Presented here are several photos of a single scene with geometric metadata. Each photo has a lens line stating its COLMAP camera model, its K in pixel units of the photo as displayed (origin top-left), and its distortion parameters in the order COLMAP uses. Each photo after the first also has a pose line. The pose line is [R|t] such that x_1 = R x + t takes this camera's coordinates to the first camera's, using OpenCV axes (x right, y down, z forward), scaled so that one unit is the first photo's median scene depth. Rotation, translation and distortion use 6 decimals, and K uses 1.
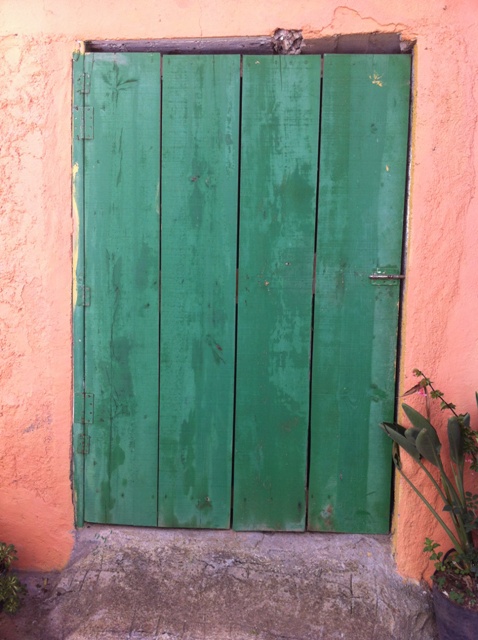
lens RADIAL K [[602.5, 0, 239.0], [0, 602.5, 320.0], [0, 0, 1]] dist [0.004917, -0.016945]
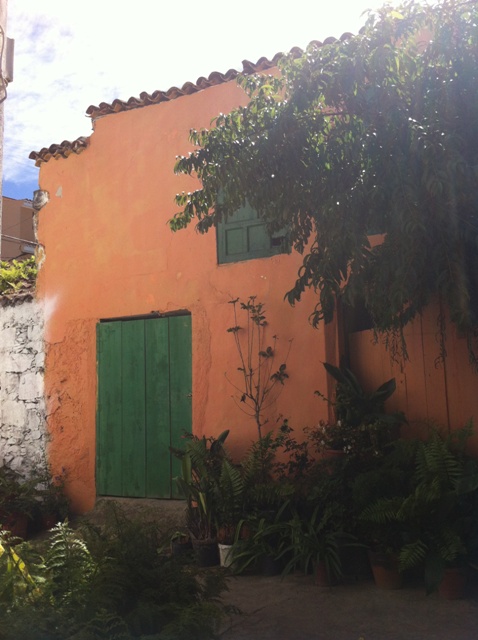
lens RADIAL K [[602.5, 0, 239.0], [0, 602.5, 320.0], [0, 0, 1]] dist [0.004917, -0.016945]
pose [[0.924244, -0.094238, -0.369990, 1.426201], [0.011173, 0.975321, -0.220508, 0.189949], [0.381639, 0.199669, 0.902487, -1.358987]]
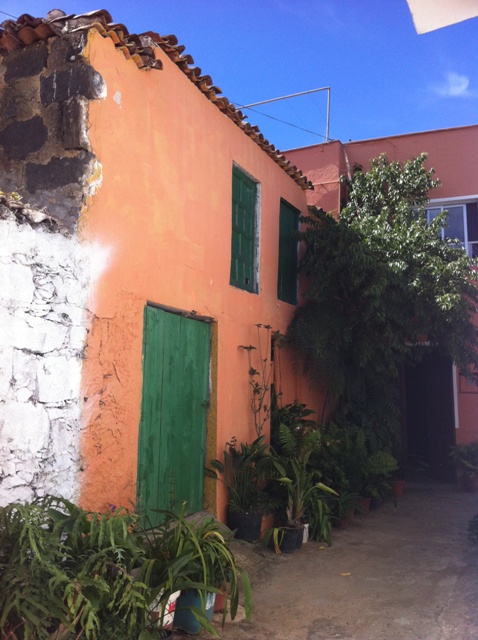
lens RADIAL K [[602.5, 0, 239.0], [0, 602.5, 320.0], [0, 0, 1]] dist [0.004917, -0.016945]
pose [[0.348807, 0.110050, 0.930711, -2.175090], [0.088812, 0.984731, -0.149722, -0.025510], [-0.932977, 0.134882, 0.333708, -0.061040]]
